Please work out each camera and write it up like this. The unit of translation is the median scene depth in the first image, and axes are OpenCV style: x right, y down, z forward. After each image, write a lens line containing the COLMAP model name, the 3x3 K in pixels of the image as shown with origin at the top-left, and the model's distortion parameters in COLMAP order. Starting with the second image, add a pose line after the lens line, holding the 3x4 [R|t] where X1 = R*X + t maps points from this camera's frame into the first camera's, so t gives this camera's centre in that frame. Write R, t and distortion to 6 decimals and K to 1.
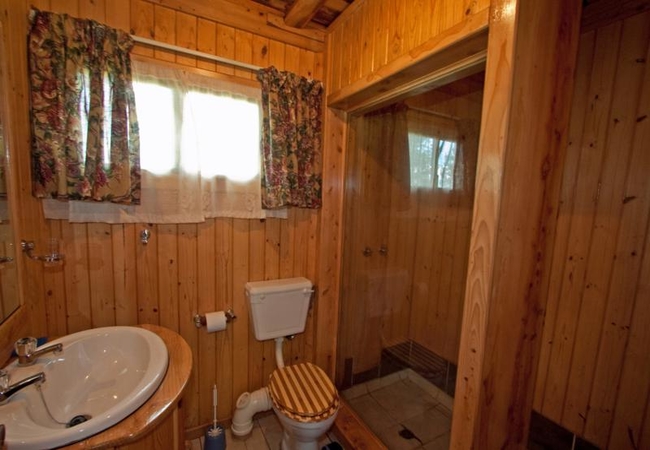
lens RADIAL K [[298.0, 0, 326.3], [0, 298.0, 226.4], [0, 0, 1]] dist [-0.016148, 0.000891]
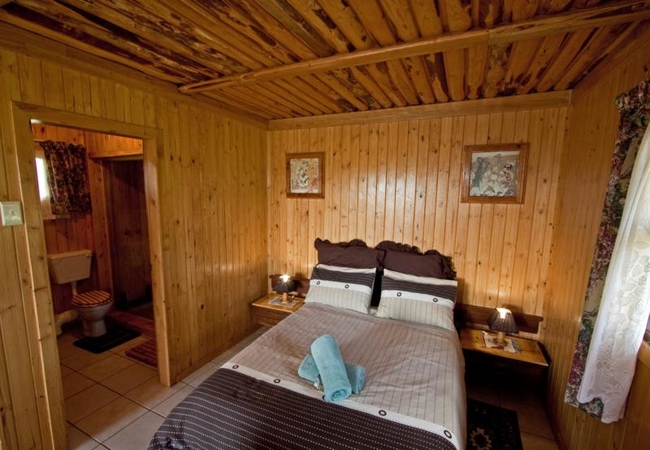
lens RADIAL K [[298.0, 0, 322.8], [0, 298.0, 222.4], [0, 0, 1]] dist [-0.016148, 0.000891]
pose [[0.806144, -0.109200, 0.581556, 0.070201], [0.097821, 0.993895, 0.051027, 0.060576], [-0.583578, 0.015754, 0.811905, -1.443778]]
